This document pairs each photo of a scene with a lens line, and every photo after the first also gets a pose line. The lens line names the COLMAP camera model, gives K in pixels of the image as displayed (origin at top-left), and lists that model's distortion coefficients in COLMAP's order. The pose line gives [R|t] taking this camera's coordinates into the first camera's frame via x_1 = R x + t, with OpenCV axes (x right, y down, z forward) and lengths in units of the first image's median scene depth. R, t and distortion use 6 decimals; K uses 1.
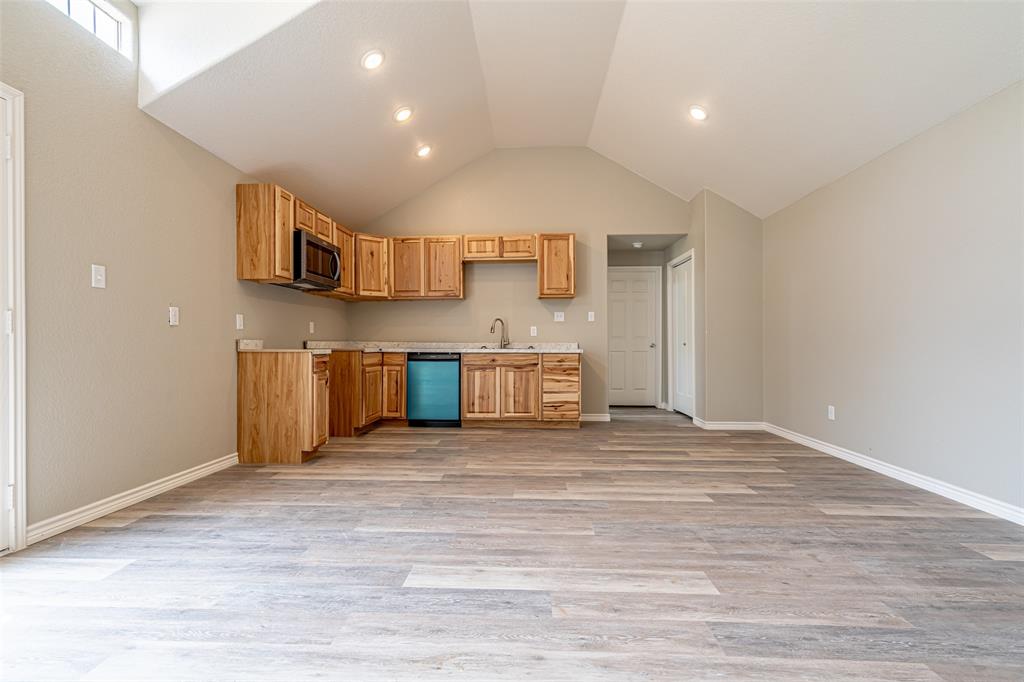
lens RADIAL K [[469.1, 0, 509.9], [0, 469.1, 346.7], [0, 0, 1]] dist [-0.004460, 0.001168]
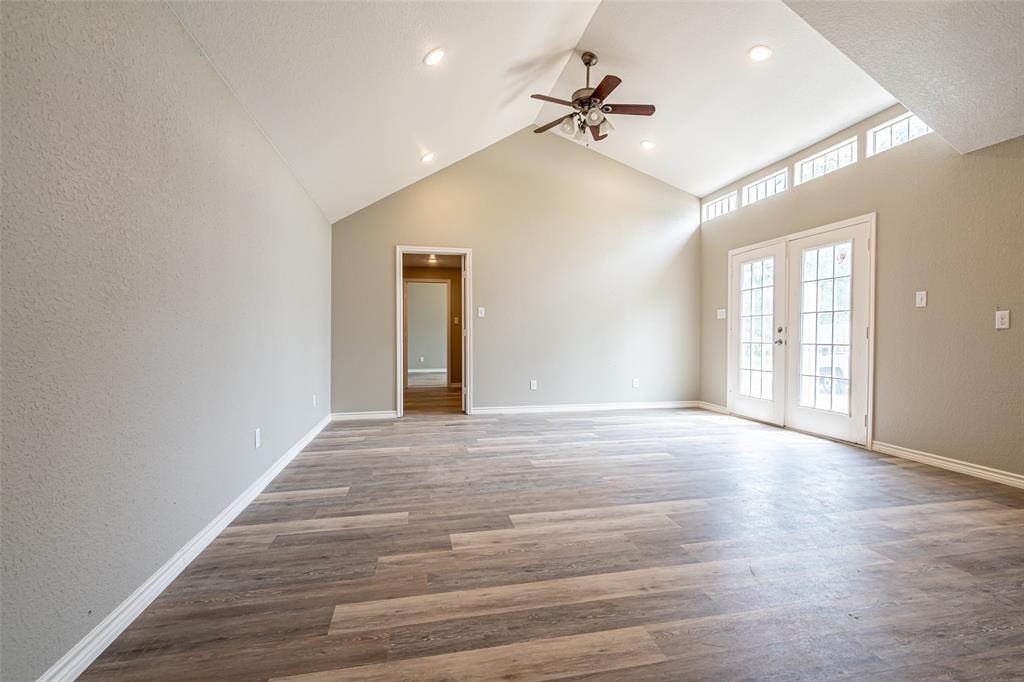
lens RADIAL K [[469.1, 0, 517.5], [0, 469.1, 344.4], [0, 0, 1]] dist [-0.004460, 0.001168]
pose [[-0.965835, 0.002356, -0.259148, 0.463421], [-0.003706, 0.999731, 0.022903, -0.022744], [0.259132, 0.023081, -0.965566, 1.332485]]
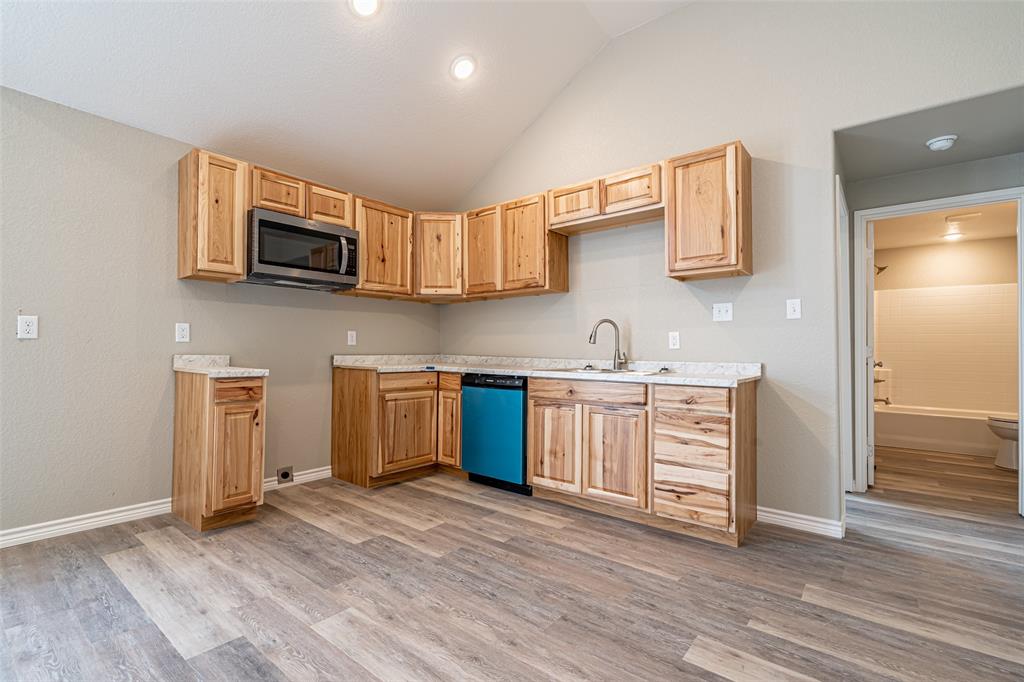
lens RADIAL K [[469.1, 0, 510.4], [0, 469.1, 342.5], [0, 0, 1]] dist [-0.004460, 0.001168]
pose [[0.810306, -0.004241, -0.585991, 0.321927], [-0.011469, 0.999667, -0.023095, -0.023045], [0.585894, 0.025434, 0.809988, 0.651480]]
